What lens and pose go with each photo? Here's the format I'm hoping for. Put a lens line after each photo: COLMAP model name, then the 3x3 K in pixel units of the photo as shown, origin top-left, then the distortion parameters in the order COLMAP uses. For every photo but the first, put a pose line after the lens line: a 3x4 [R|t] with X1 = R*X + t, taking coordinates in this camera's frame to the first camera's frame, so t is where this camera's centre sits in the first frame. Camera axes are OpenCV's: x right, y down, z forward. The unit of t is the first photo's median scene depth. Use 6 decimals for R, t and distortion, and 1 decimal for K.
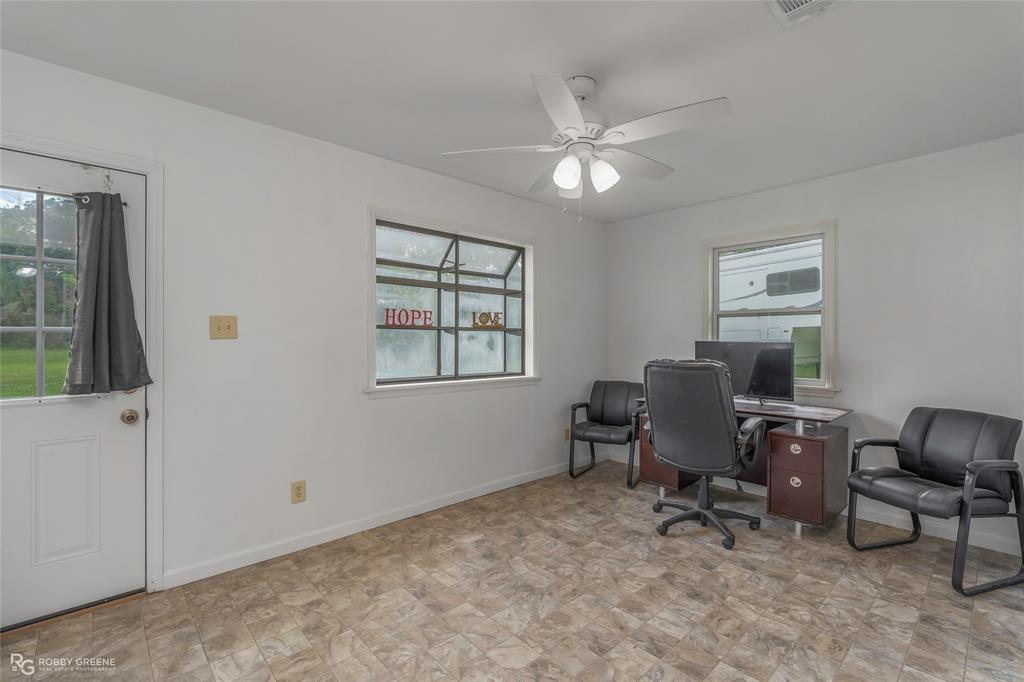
lens RADIAL K [[462.3, 0, 506.3], [0, 462.3, 340.1], [0, 0, 1]] dist [-0.013771, 0.002805]
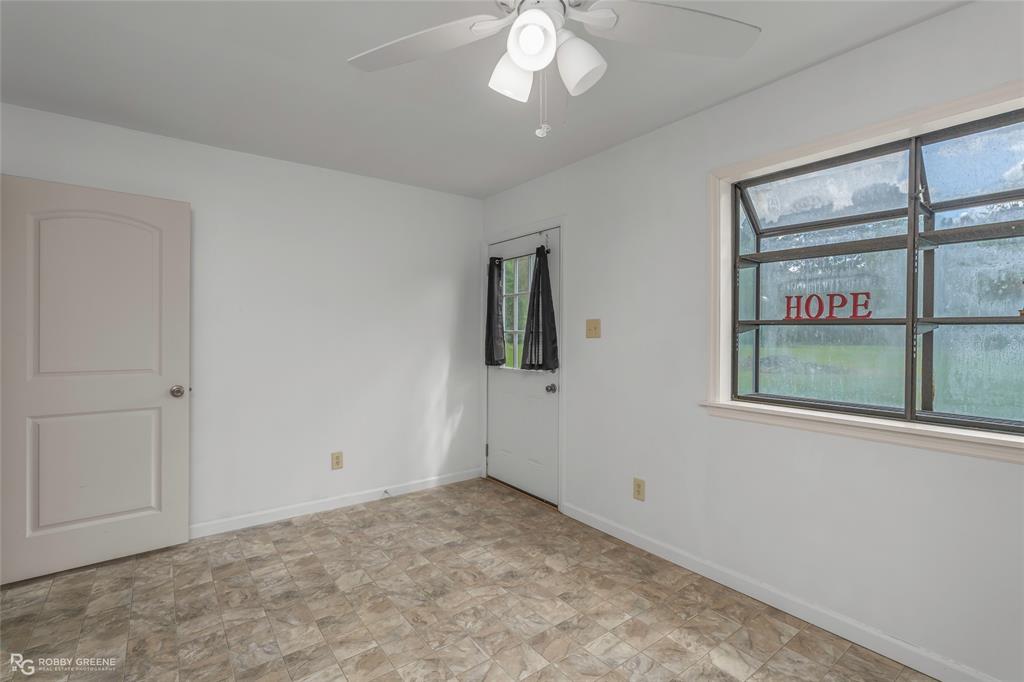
lens RADIAL K [[462.3, 0, 506.2], [0, 462.3, 336.3], [0, 0, 1]] dist [-0.013771, 0.002805]
pose [[-0.095617, 0.000879, -0.995418, 0.580768], [-0.012289, 0.999922, 0.002064, -0.005166], [0.995342, 0.012430, -0.095598, 0.796583]]
